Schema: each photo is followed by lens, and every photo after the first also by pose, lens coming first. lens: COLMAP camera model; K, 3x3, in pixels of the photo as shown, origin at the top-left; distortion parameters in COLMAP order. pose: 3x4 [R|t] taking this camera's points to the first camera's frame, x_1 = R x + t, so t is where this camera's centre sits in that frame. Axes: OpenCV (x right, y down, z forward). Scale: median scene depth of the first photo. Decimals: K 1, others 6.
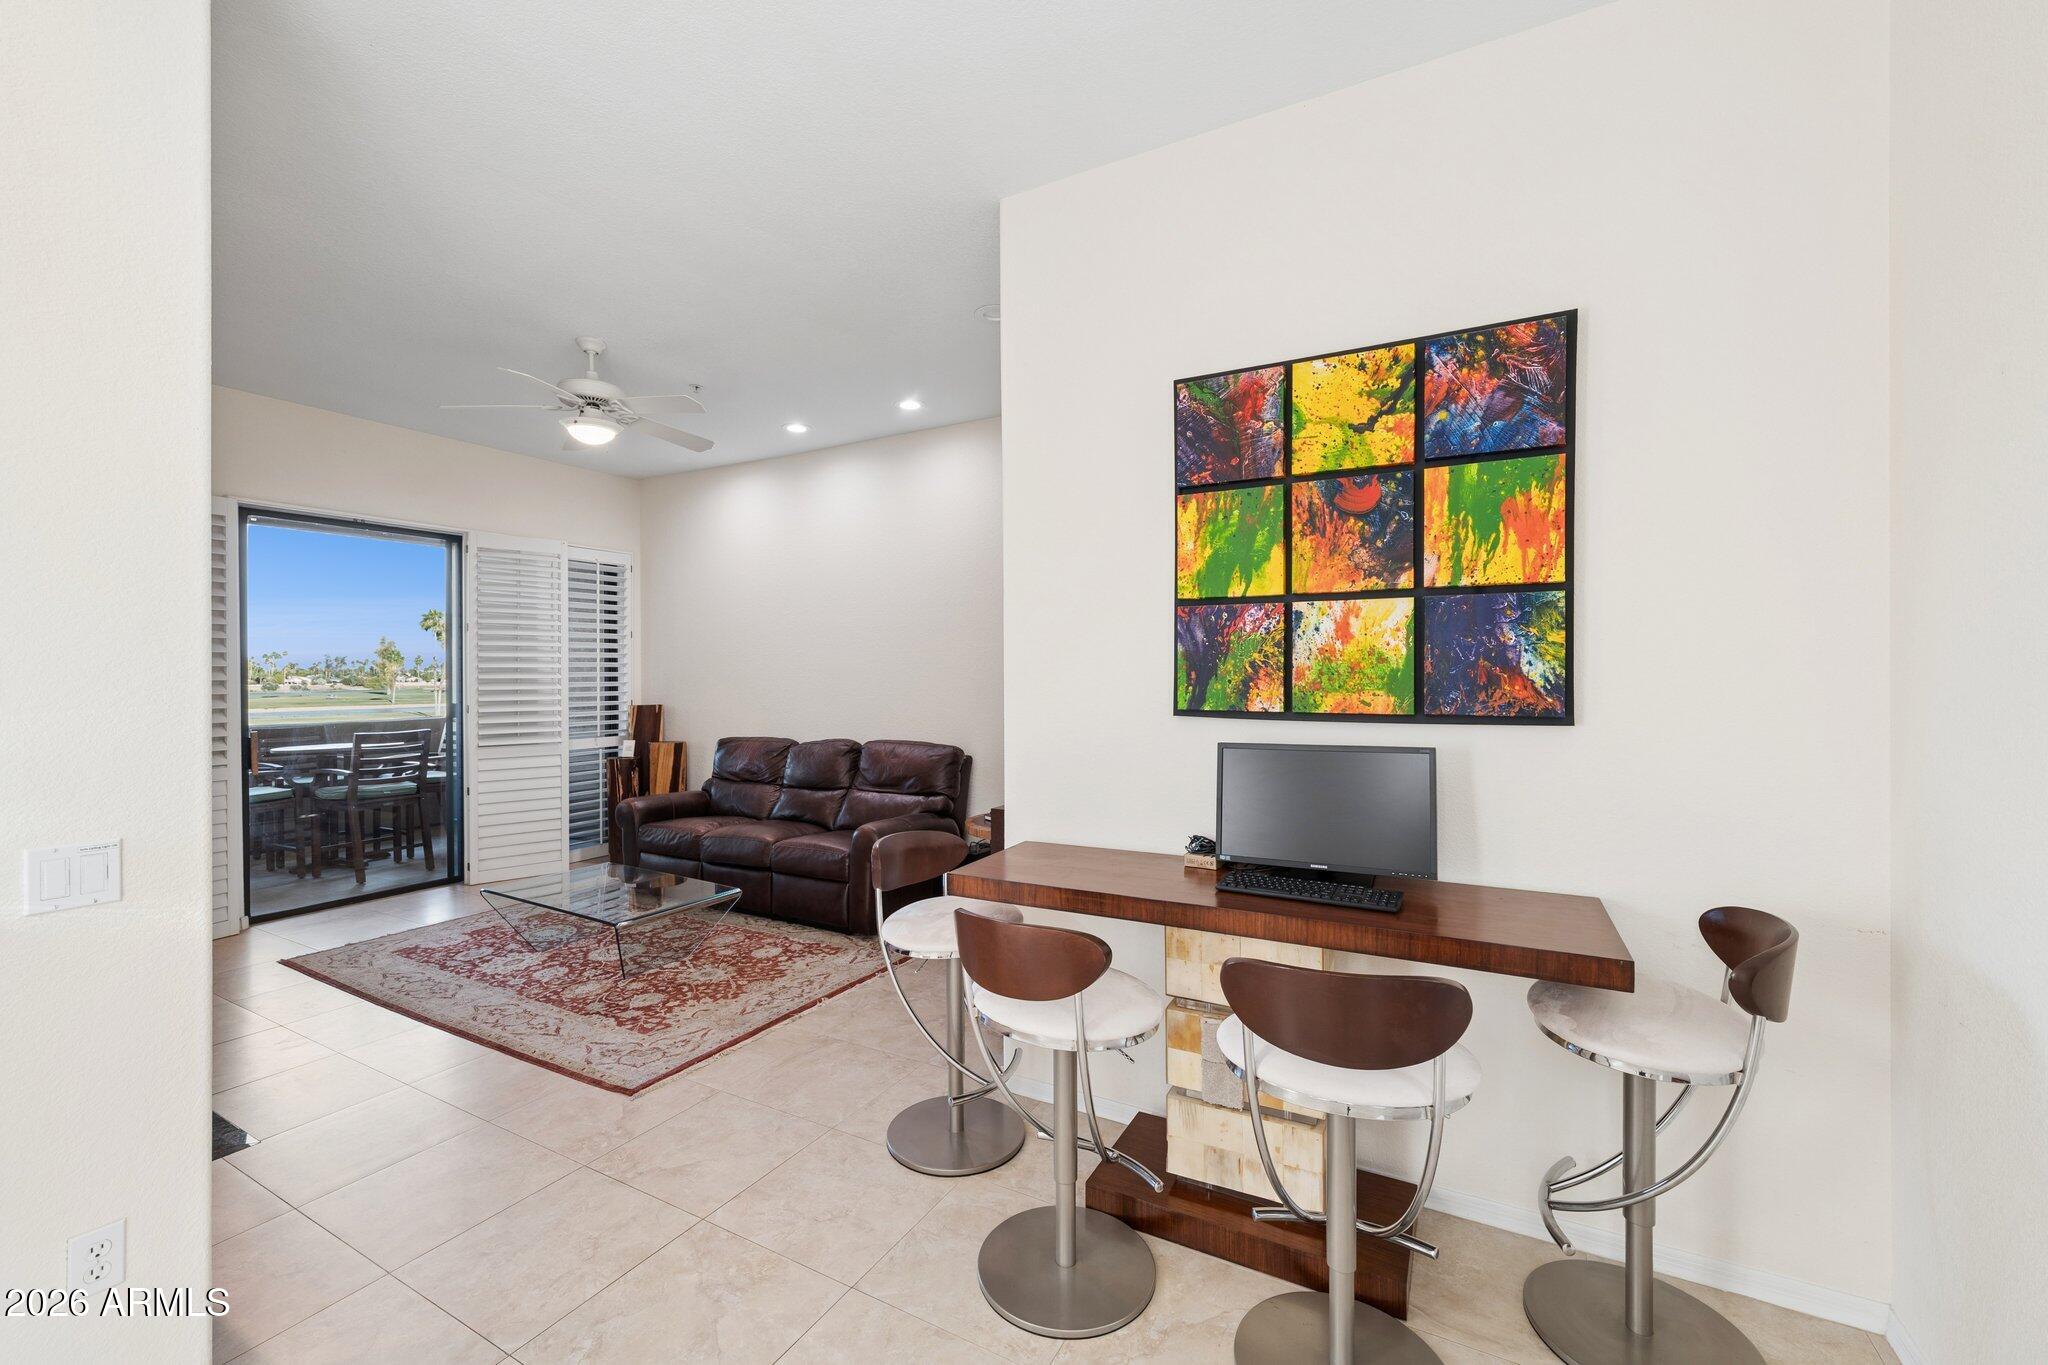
lens RADIAL K [[836.9, 0, 1012.1], [0, 836.9, 676.3], [0, 0, 1]] dist [-0.001223, -0.000015]
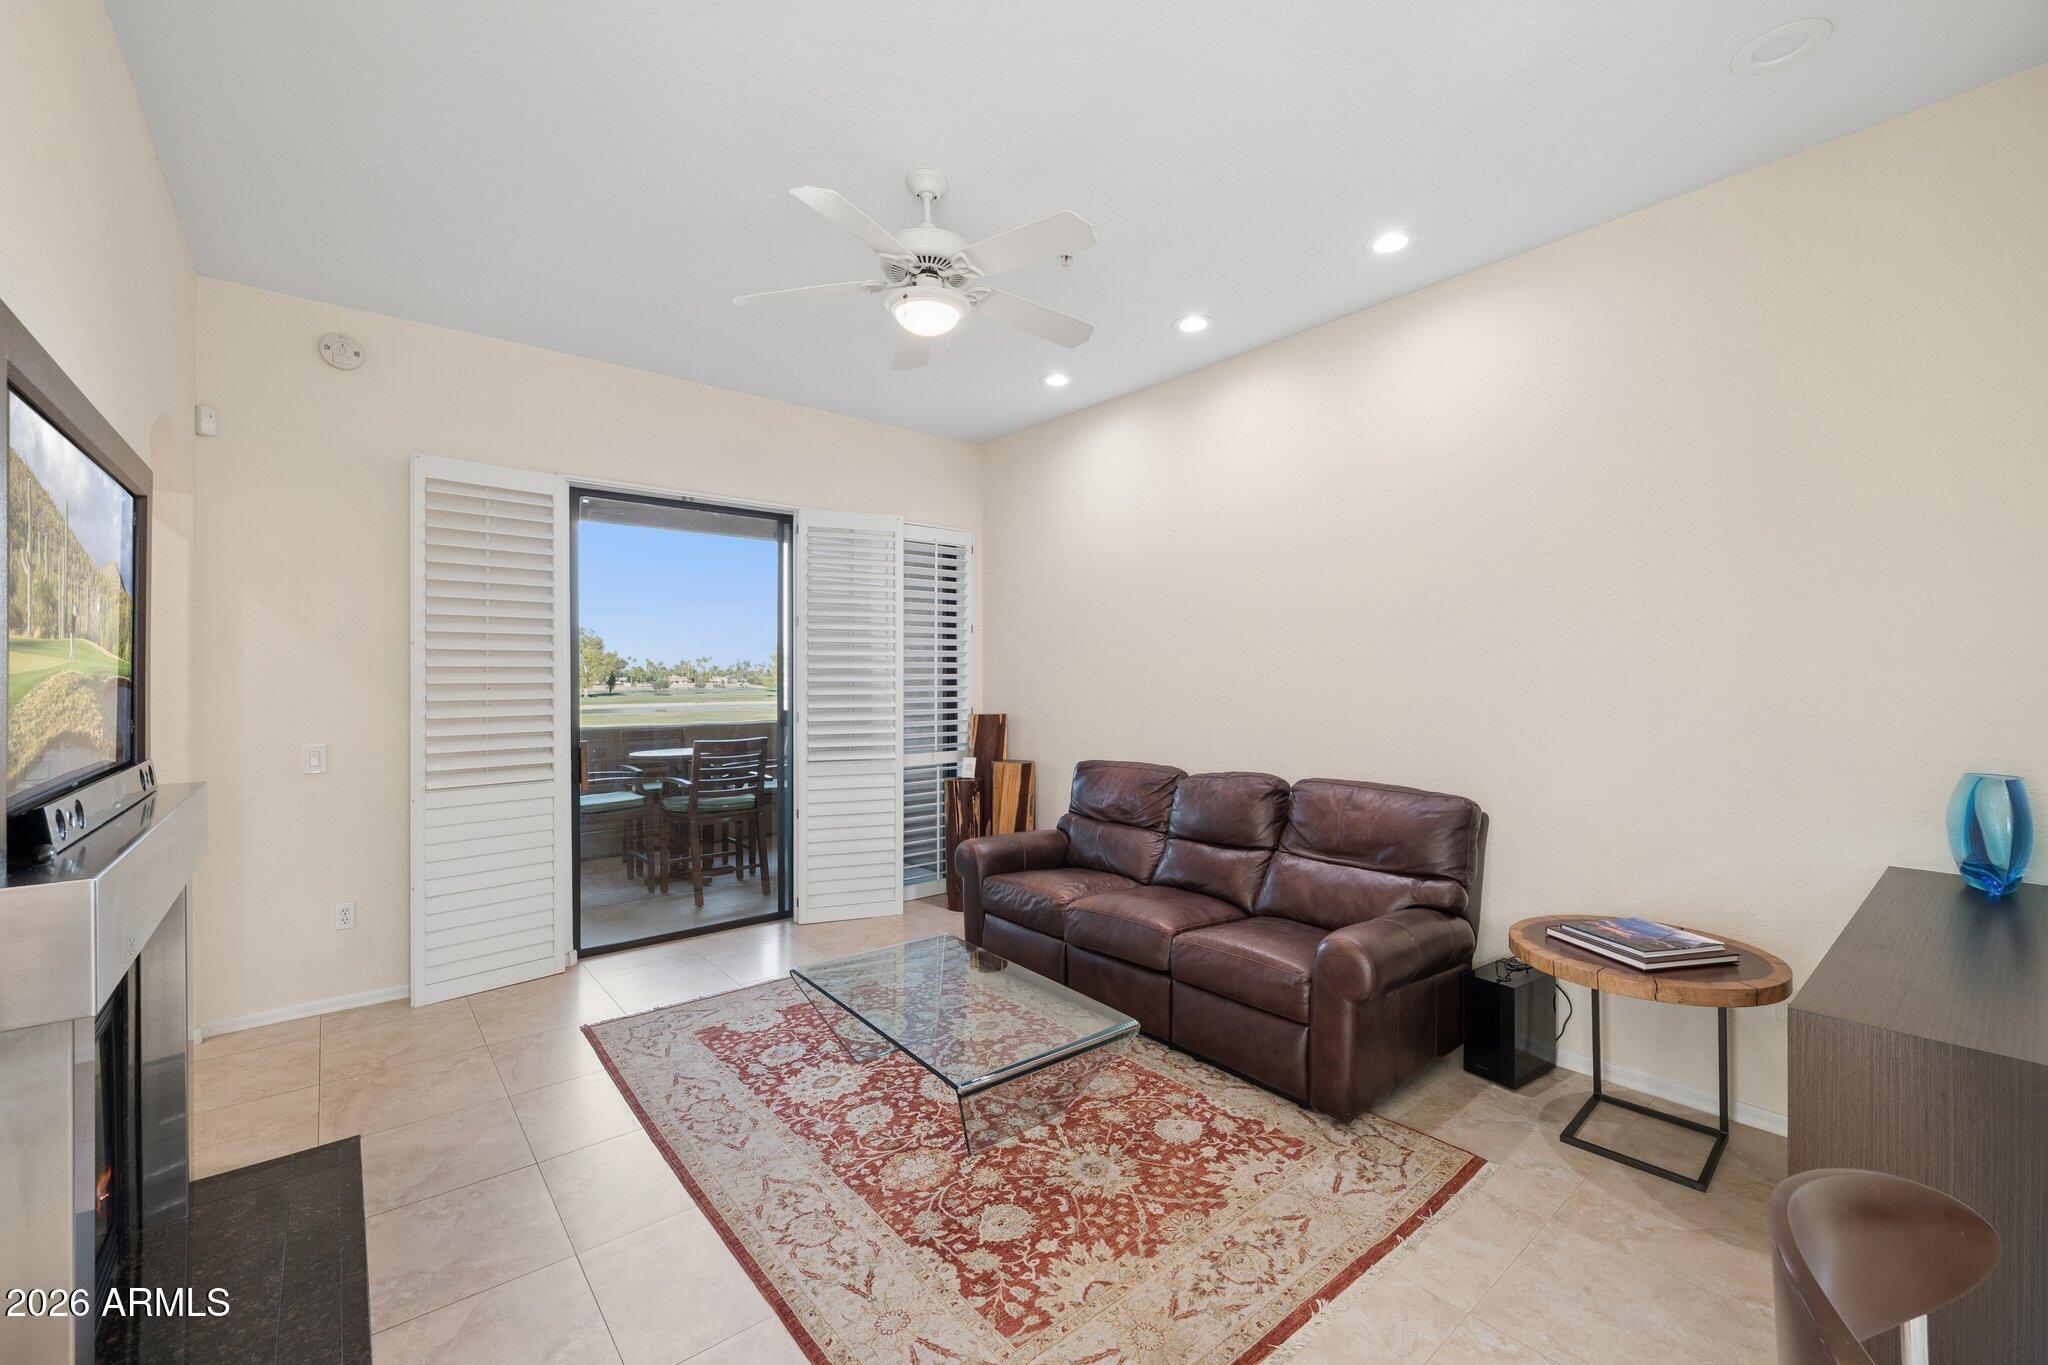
lens RADIAL K [[836.9, 0, 1012.1], [0, 836.9, 676.3], [0, 0, 1]] dist [-0.001223, -0.000015]
pose [[0.932438, 0.003183, -0.361316, -0.150402], [-0.004137, 0.999990, -0.001867, -0.001859], [0.361307, 0.003235, 0.932441, 0.306866]]
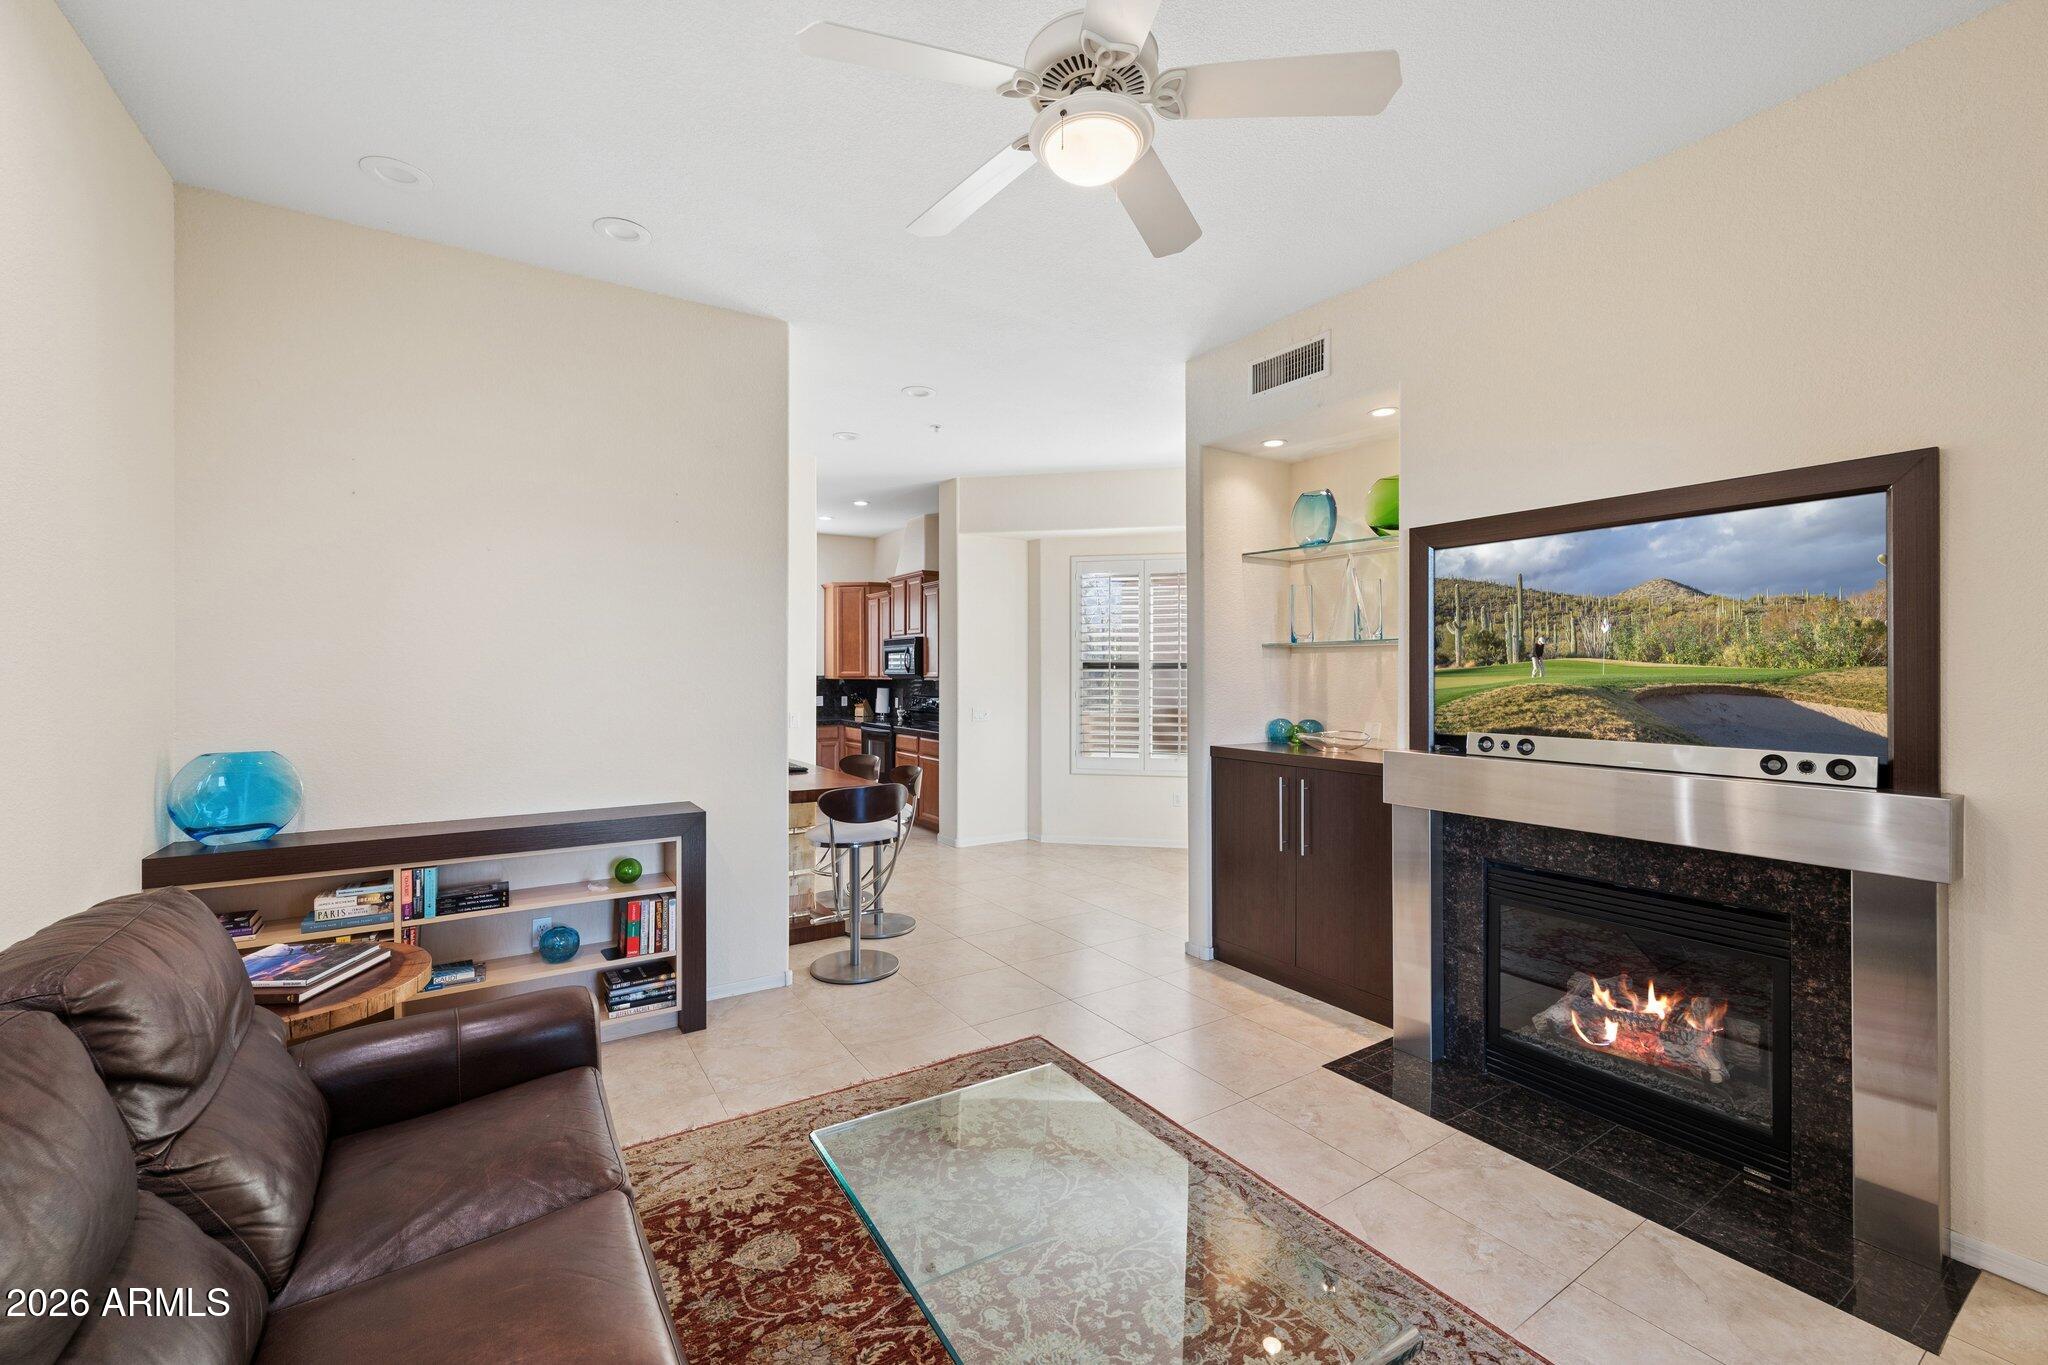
lens RADIAL K [[826.2, 0, 1019.2], [0, 826.2, 672.5], [0, 0, 1]] dist [-0.000185, 0.000552]
pose [[-0.886769, 0.003640, 0.462199, -0.519474], [0.003159, 0.999993, -0.001815, -0.002204], [-0.462203, -0.000150, -0.886774, 1.094934]]
